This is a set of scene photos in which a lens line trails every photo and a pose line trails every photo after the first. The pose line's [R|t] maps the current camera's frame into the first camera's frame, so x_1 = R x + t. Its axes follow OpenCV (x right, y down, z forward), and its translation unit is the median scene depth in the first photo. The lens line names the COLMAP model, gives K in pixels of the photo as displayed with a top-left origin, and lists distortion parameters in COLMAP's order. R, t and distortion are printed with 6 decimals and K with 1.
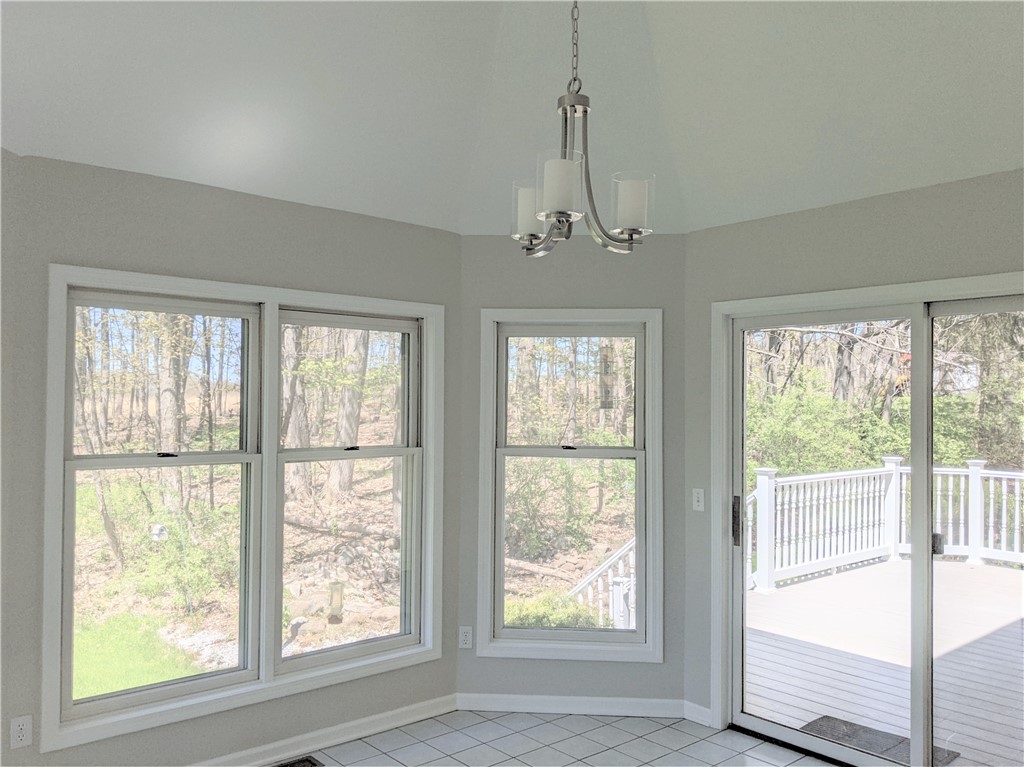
lens RADIAL K [[843.6, 0, 512.0], [0, 843.6, 383.5], [0, 0, 1]] dist [0.045872, -0.002011]
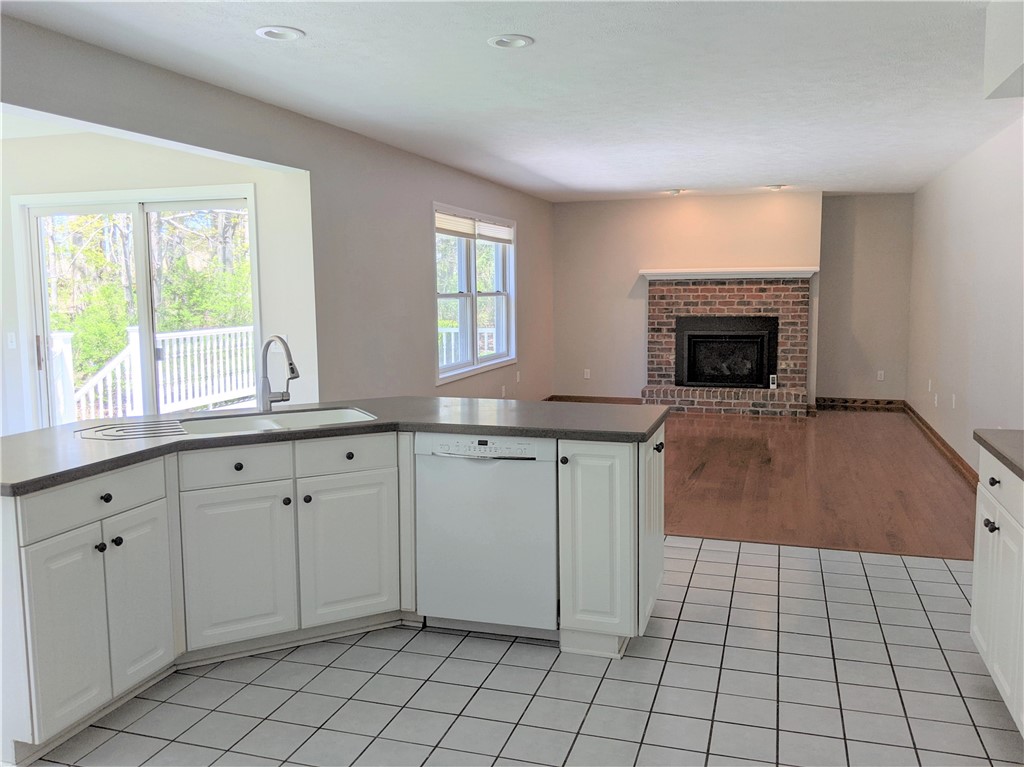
lens RADIAL K [[843.6, 0, 512.0], [0, 843.6, 383.5], [0, 0, 1]] dist [0.045872, -0.002011]
pose [[0.859522, -0.086118, 0.503792, 0.212390], [0.010940, 0.988577, 0.150322, 0.004554], [-0.510982, -0.123694, 0.850645, -0.626657]]
